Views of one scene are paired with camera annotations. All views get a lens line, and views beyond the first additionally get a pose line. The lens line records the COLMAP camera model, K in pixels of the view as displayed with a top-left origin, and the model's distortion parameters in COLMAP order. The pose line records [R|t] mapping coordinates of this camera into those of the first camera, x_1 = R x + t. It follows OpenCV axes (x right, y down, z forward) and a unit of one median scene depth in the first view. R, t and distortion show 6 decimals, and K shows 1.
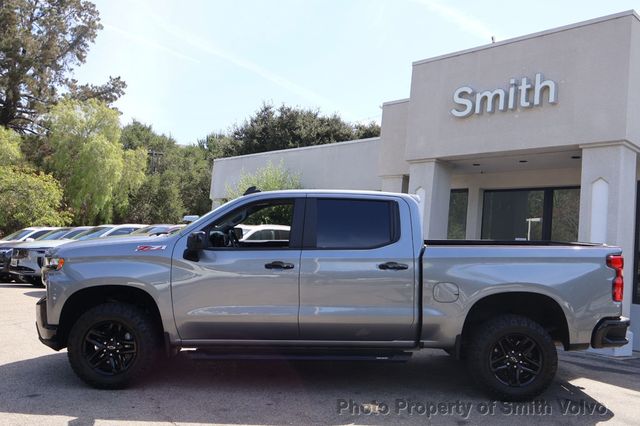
lens RADIAL K [[617.8, 0, 315.4], [0, 617.8, 211.1], [0, 0, 1]] dist [0.019519, 0.000000]
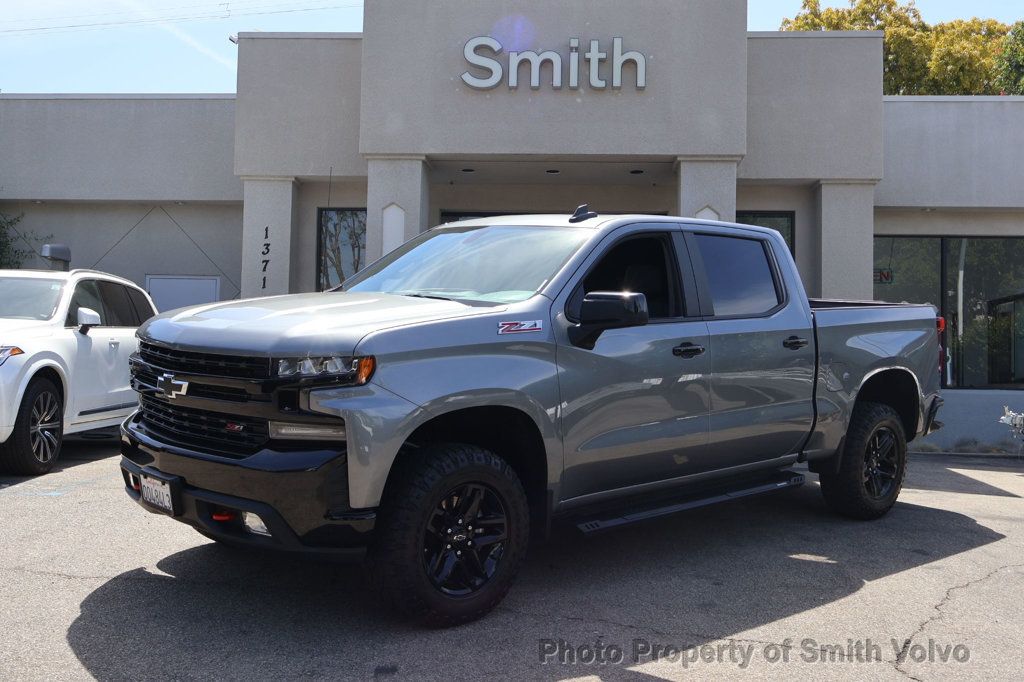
lens RADIAL K [[1107.4, 0, 514.8], [0, 1107.4, 343.5], [0, 0, 1]] dist [0.000248, 0.000000]
pose [[0.718278, -0.042575, 0.694452, -0.509204], [-0.022750, 0.996155, 0.084602, -0.000160], [-0.695384, -0.076567, 0.714548, 0.217551]]
